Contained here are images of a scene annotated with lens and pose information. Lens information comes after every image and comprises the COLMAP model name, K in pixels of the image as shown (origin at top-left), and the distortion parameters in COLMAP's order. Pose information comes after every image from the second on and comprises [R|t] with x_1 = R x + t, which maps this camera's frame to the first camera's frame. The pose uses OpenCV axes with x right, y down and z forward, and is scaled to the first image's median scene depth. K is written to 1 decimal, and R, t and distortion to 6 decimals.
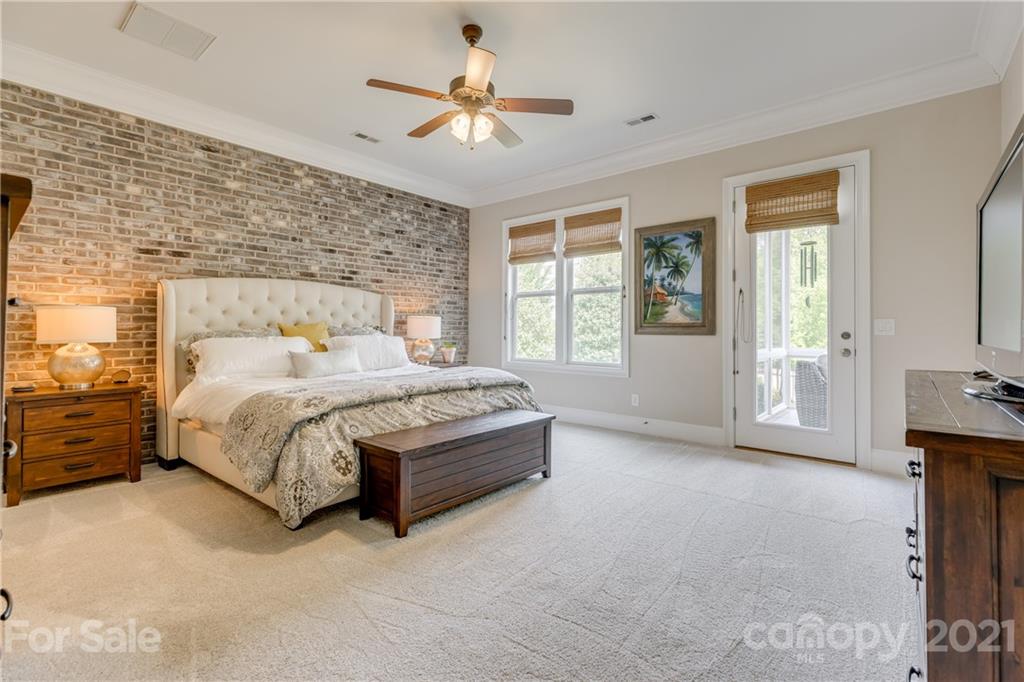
lens RADIAL K [[460.2, 0, 516.2], [0, 460.2, 334.1], [0, 0, 1]] dist [0.002668, -0.001021]
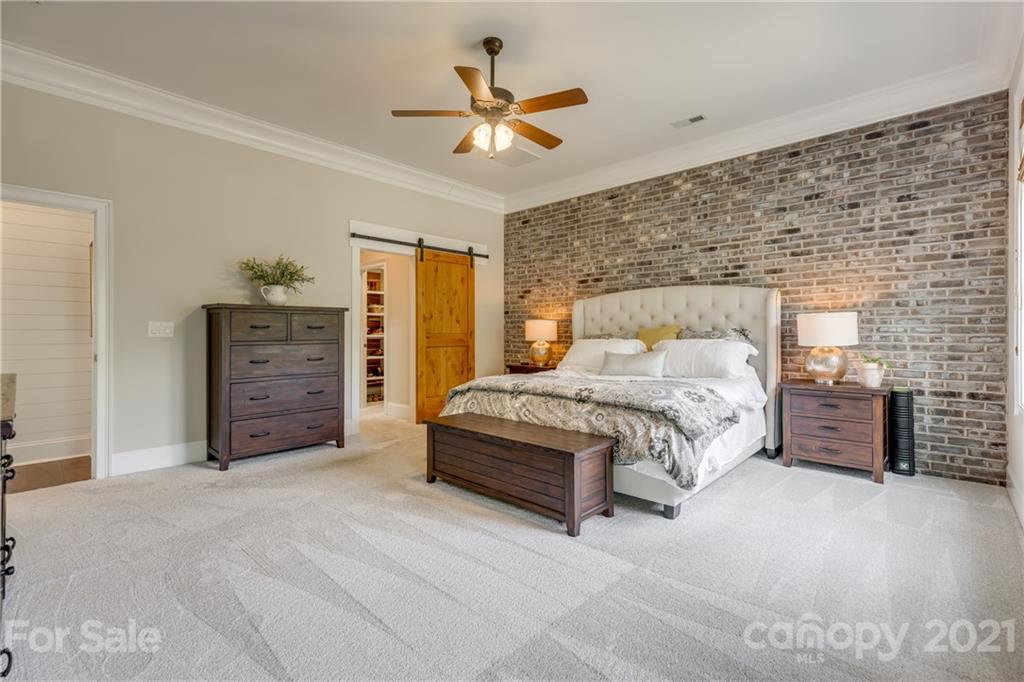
lens RADIAL K [[460.2, 0, 515.7], [0, 460.2, 334.5], [0, 0, 1]] dist [0.002668, -0.001021]
pose [[-0.053019, 0.003112, -0.998589, 0.569234], [-0.009229, 0.999951, 0.003606, -0.006696], [0.998551, 0.009407, -0.052988, 0.672183]]
